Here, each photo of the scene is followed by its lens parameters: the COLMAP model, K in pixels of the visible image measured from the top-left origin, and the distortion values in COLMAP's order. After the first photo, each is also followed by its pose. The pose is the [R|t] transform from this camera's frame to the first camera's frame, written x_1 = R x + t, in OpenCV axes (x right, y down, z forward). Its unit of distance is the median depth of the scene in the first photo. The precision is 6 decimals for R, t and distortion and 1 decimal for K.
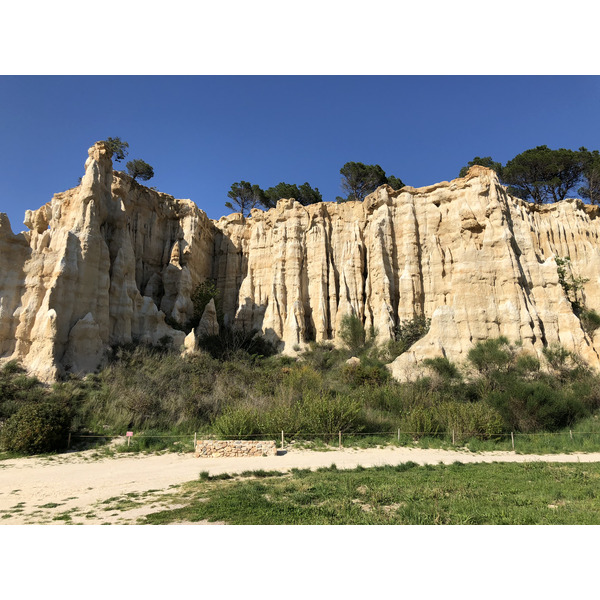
lens RADIAL K [[484.1, 0, 301.1], [0, 484.1, 299.1], [0, 0, 1]] dist [0.019602, -0.017133]
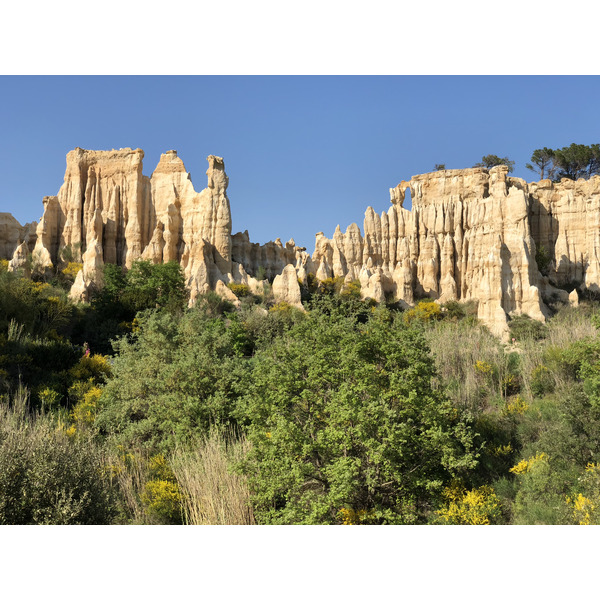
lens RADIAL K [[898.5, 0, 296.8], [0, 898.5, 276.1], [0, 0, 1]] dist [0.072393, 0.000000]
pose [[0.994050, -0.008562, -0.108584, -0.539610], [0.022636, 0.991379, 0.129059, -0.261581], [0.106543, -0.130749, 0.985674, -1.387635]]
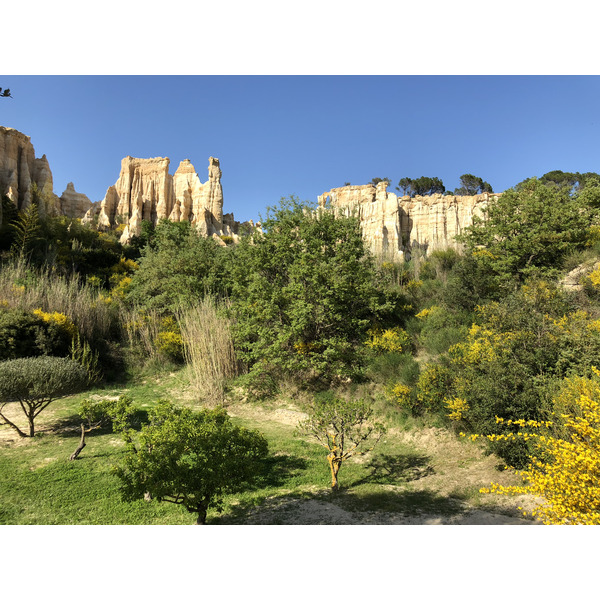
lens RADIAL K [[484.1, 0, 300.7], [0, 484.1, 296.0], [0, 0, 1]] dist [0.019602, -0.017133]
pose [[0.999469, 0.024974, -0.020925, -0.571211], [-0.020882, 0.983991, 0.176989, -0.122099], [0.025010, -0.176458, 0.983990, -1.212852]]
